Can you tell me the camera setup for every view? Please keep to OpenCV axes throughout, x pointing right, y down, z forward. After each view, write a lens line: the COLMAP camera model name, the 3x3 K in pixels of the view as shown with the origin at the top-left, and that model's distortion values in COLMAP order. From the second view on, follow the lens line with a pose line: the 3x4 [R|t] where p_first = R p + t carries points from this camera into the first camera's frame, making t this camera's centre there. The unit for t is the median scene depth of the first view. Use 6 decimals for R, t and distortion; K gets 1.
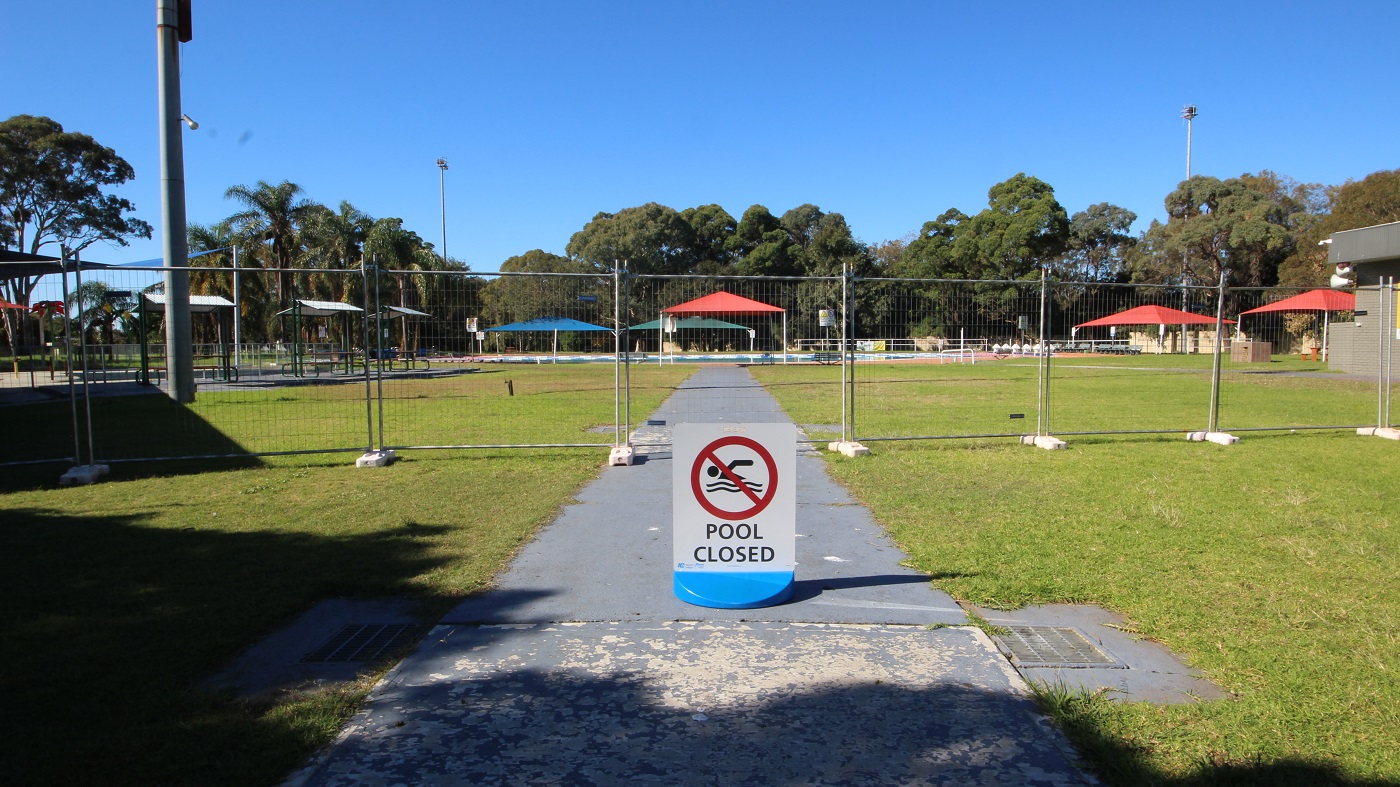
lens RADIAL K [[740.4, 0, 699.7], [0, 740.4, 424.6], [0, 0, 1]] dist [0.000357, -0.030611]
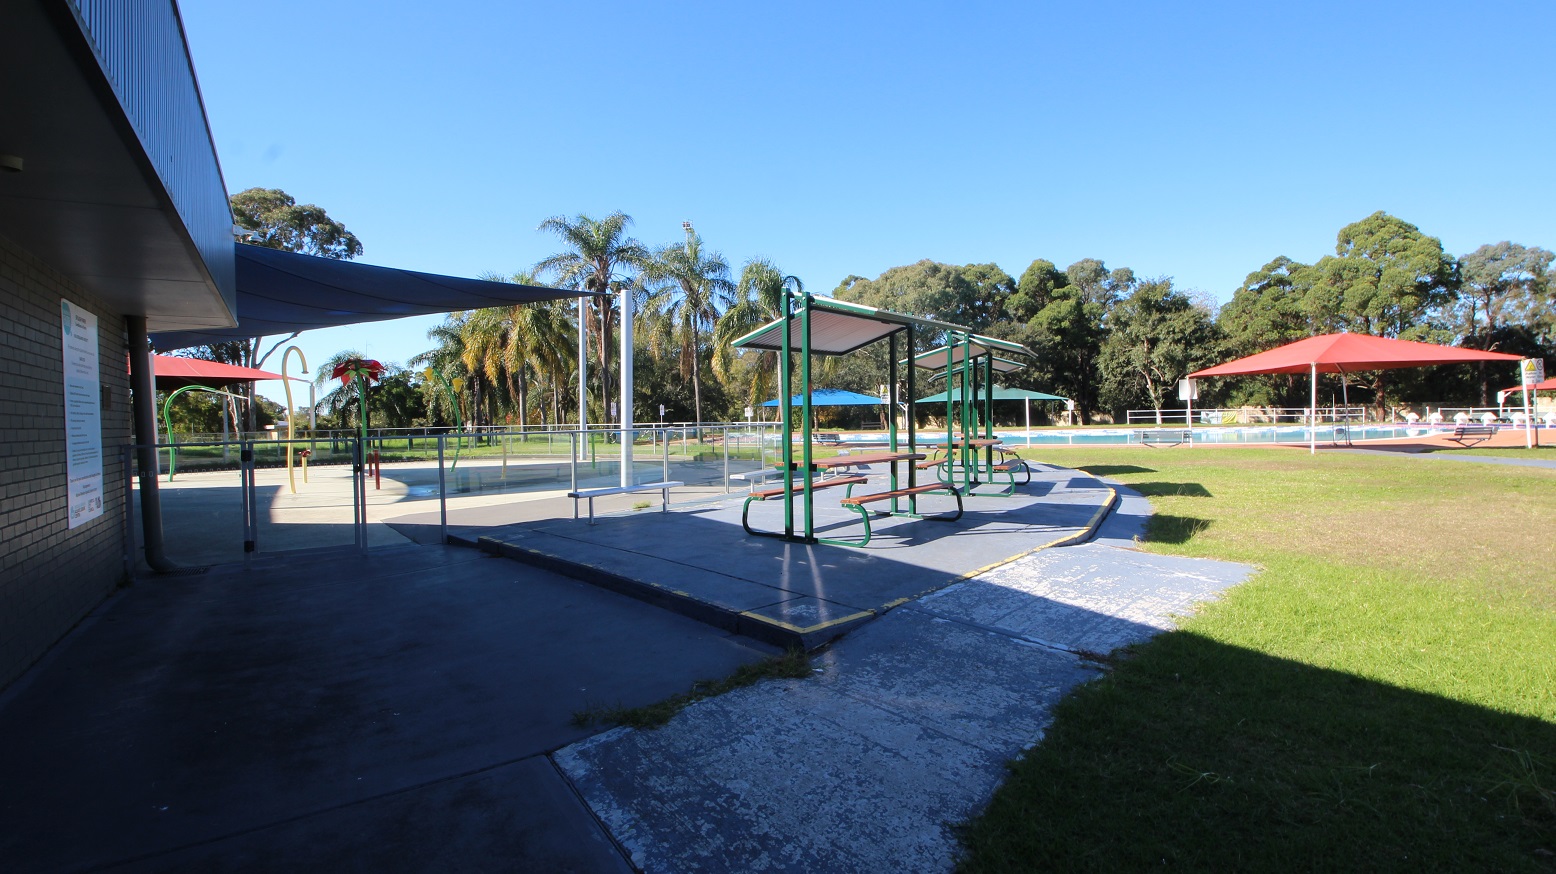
lens RADIAL K [[719.4, 0, 778.0], [0, 719.4, 437.0], [0, 0, 1]] dist [0.019398, -0.033400]
pose [[0.995154, -0.005280, -0.098184, -0.158781], [-0.002676, 0.996733, -0.080727, -0.016003], [0.098290, 0.080599, 0.991889, 0.137966]]
